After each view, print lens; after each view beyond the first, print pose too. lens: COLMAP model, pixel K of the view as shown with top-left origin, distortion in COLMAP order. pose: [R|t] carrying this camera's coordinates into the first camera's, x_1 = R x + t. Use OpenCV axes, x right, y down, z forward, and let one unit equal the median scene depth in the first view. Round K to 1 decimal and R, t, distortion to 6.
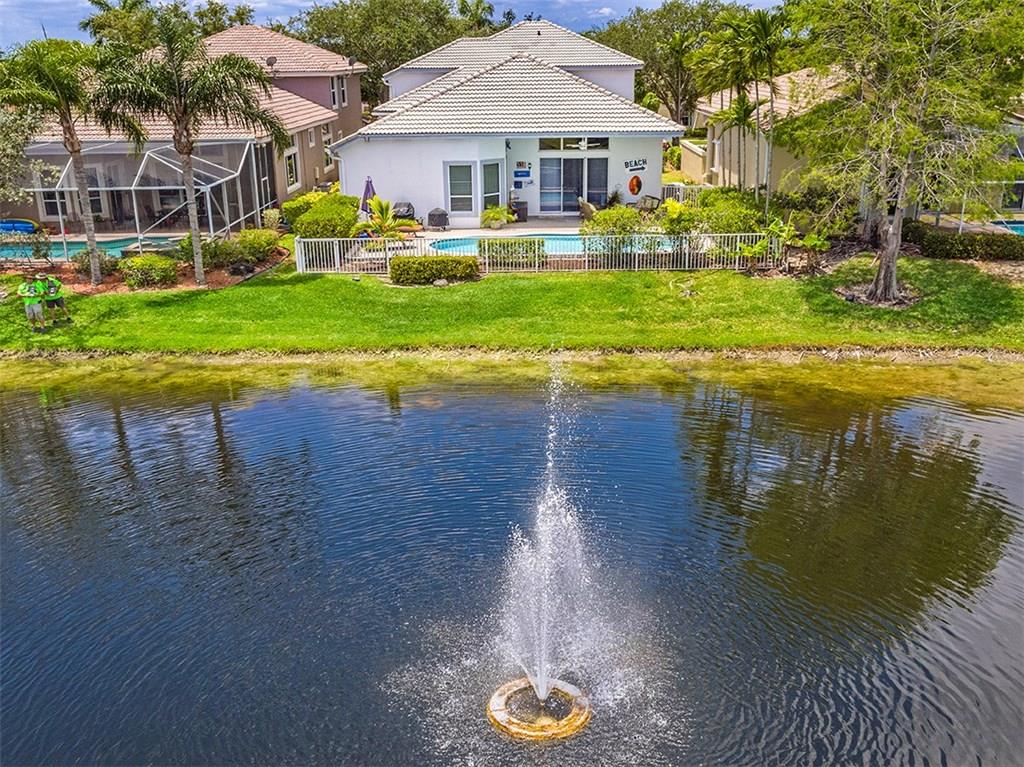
lens RADIAL K [[884.1, 0, 512.0], [0, 884.1, 383.5], [0, 0, 1]] dist [0.006919, 0.005182]
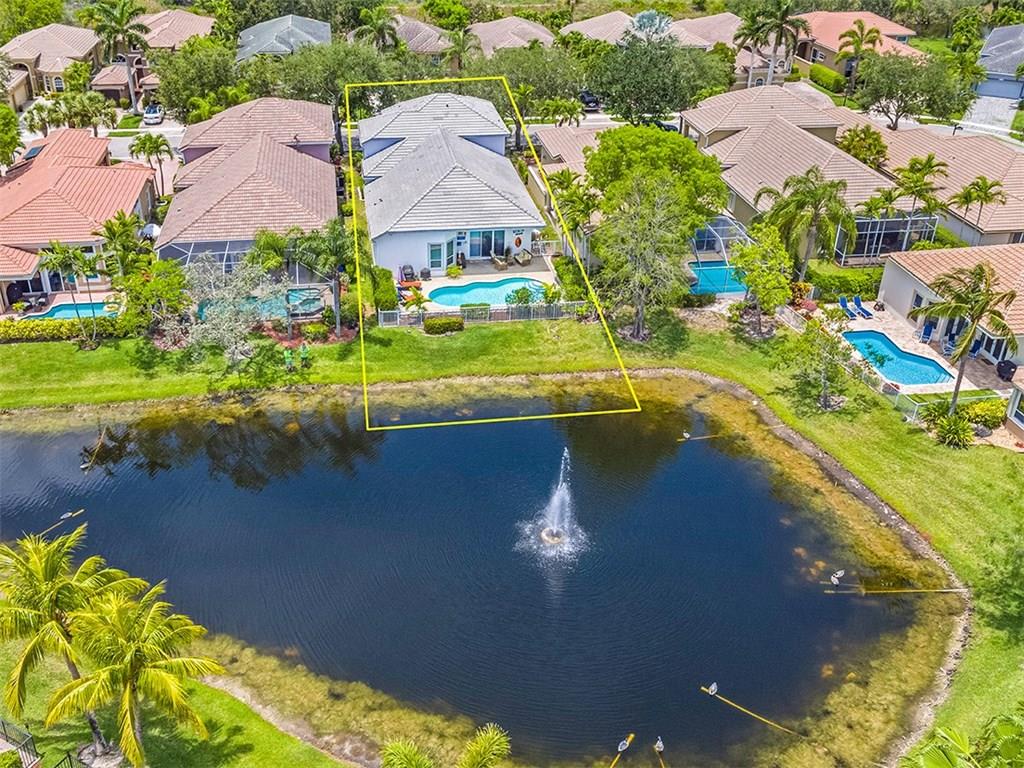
lens RADIAL K [[884.1, 0, 512.0], [0, 884.1, 384.0], [0, 0, 1]] dist [0.006919, 0.005182]
pose [[0.957064, -0.025651, 0.288741, -0.586652], [-0.055943, 0.961008, 0.270802, -0.619210], [-0.284429, -0.275328, 0.918311, -1.103636]]
